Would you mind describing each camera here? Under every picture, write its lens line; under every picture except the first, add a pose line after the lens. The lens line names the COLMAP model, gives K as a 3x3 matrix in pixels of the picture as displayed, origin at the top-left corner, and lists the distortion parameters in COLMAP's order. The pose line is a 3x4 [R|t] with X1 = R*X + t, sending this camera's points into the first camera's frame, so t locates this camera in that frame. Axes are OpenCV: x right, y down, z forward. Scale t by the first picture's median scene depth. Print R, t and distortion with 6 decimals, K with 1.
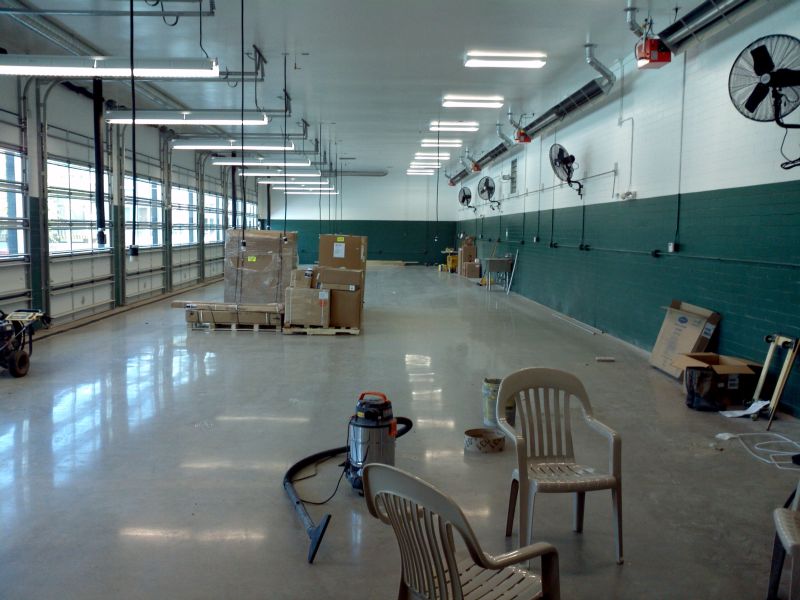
lens RADIAL K [[786.5, 0, 400.0], [0, 786.5, 300.0], [0, 0, 1]] dist [0.006792, -0.001932]
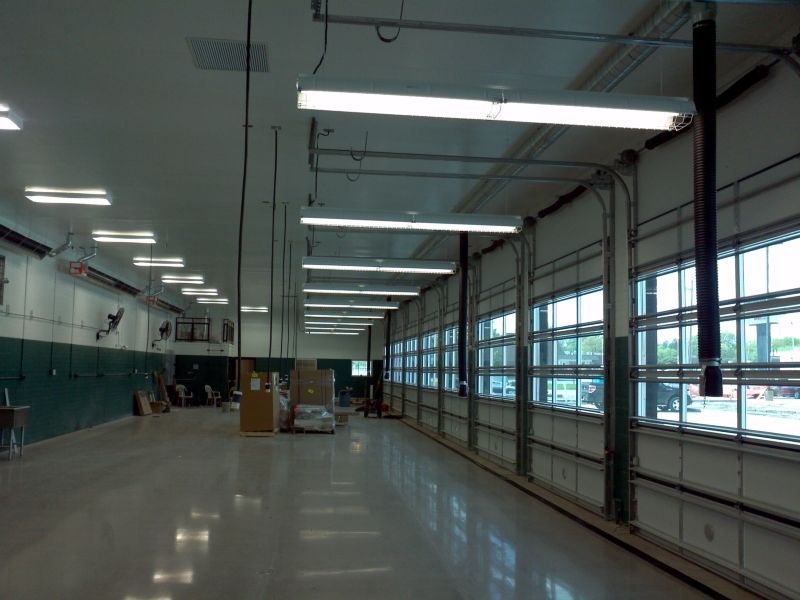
lens RADIAL K [[786.5, 0, 400.0], [0, 786.5, 300.0], [0, 0, 1]] dist [0.006792, -0.001932]
pose [[-0.996131, -0.036360, -0.080001, -0.176232], [-0.036655, 0.999326, 0.002221, -0.181820], [0.079867, 0.005144, -0.996792, 1.962540]]
